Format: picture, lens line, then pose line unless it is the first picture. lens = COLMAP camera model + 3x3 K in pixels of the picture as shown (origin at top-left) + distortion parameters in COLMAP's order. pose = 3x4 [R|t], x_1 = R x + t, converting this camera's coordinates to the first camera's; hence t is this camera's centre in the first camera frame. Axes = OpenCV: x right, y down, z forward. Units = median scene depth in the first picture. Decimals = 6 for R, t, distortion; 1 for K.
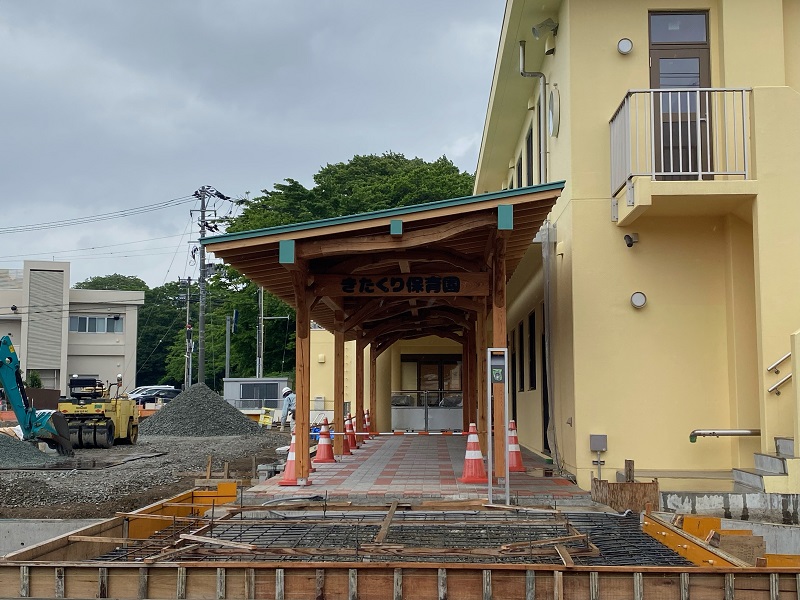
lens RADIAL K [[1041.3, 0, 400.0], [0, 1041.3, 300.0], [0, 0, 1]] dist [0.009241, 0.019252]
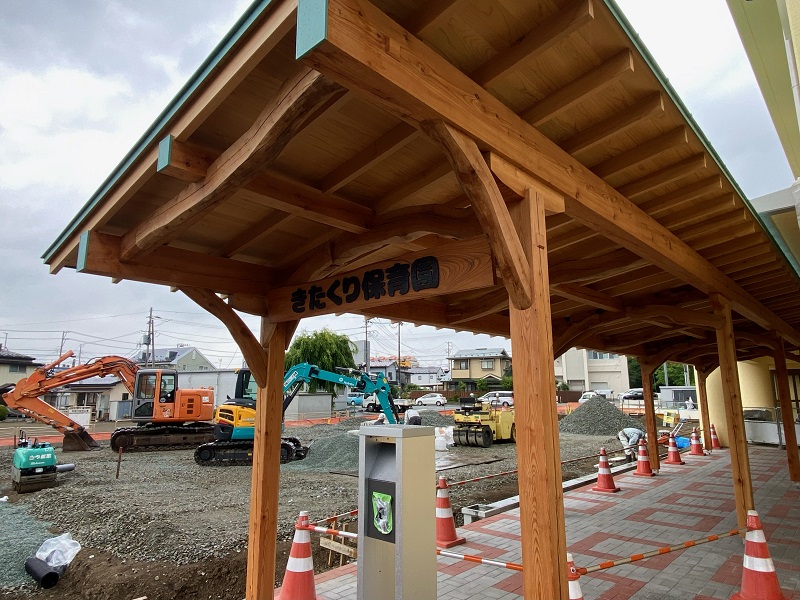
lens RADIAL K [[493.2, 0, 400.0], [0, 493.2, 300.0], [0, 0, 1]] dist [0.003009, -0.001097]
pose [[0.746504, -0.122032, -0.654095, 0.096630], [0.063461, 0.991615, -0.112574, 0.011441], [0.662348, 0.042527, 0.747989, 0.415401]]
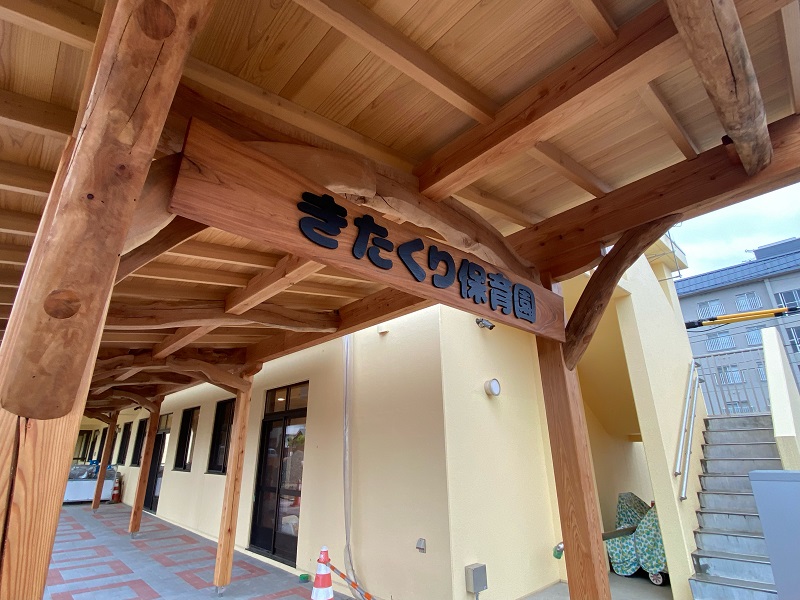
lens RADIAL K [[404.8, 0, 400.0], [0, 404.8, 300.0], [0, 0, 1]] dist [0.001543, 0.000139]
pose [[0.708273, 0.226860, 0.668494, -0.049958], [-0.051535, 0.961047, -0.271540, 0.016101], [-0.704055, 0.157874, 0.692374, 0.466358]]
